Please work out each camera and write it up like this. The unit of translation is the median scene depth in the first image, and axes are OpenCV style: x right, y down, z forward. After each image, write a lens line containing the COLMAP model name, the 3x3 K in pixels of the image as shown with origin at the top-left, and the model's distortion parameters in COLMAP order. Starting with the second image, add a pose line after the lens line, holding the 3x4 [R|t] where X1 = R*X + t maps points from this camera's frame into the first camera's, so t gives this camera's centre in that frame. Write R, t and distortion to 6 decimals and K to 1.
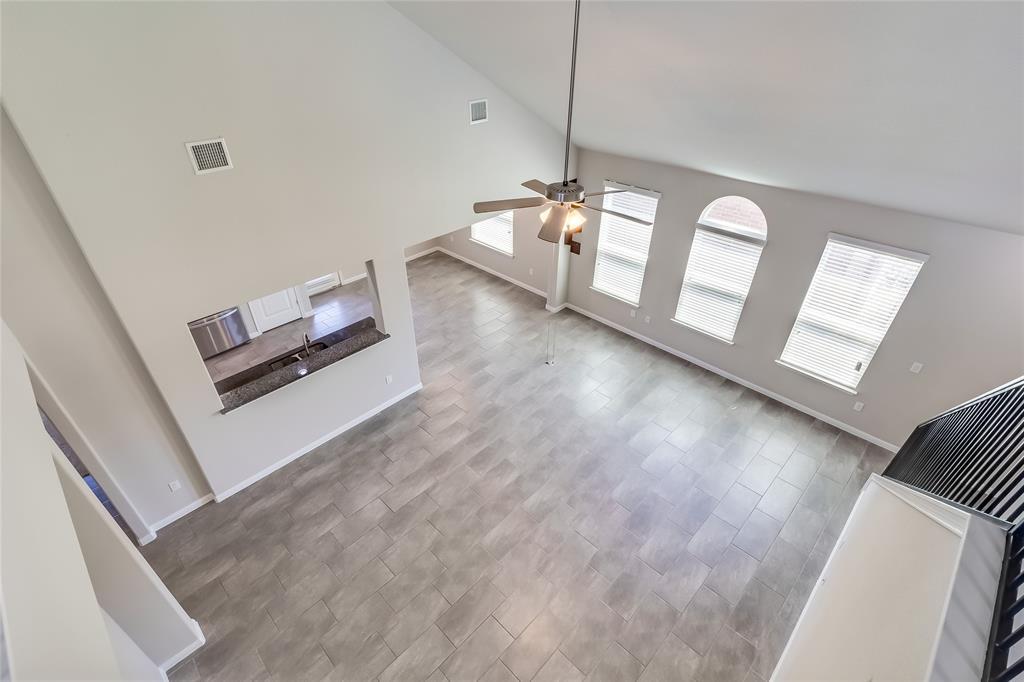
lens RADIAL K [[465.1, 0, 509.6], [0, 465.1, 348.0], [0, 0, 1]] dist [0.001089, 0.000090]
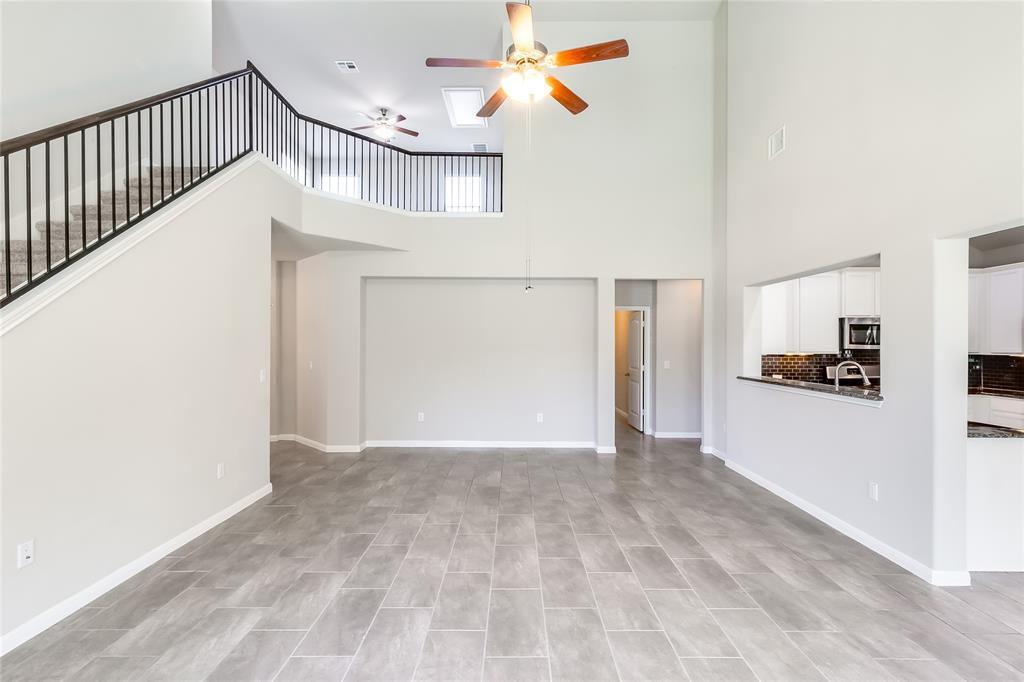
lens RADIAL K [[465.1, 0, 511.2], [0, 465.1, 343.3], [0, 0, 1]] dist [0.001089, 0.000090]
pose [[-0.713150, -0.001518, -0.701010, 0.507285], [-0.399908, 0.822196, 0.405052, -0.149884], [0.575753, 0.569203, -0.586956, 1.191027]]
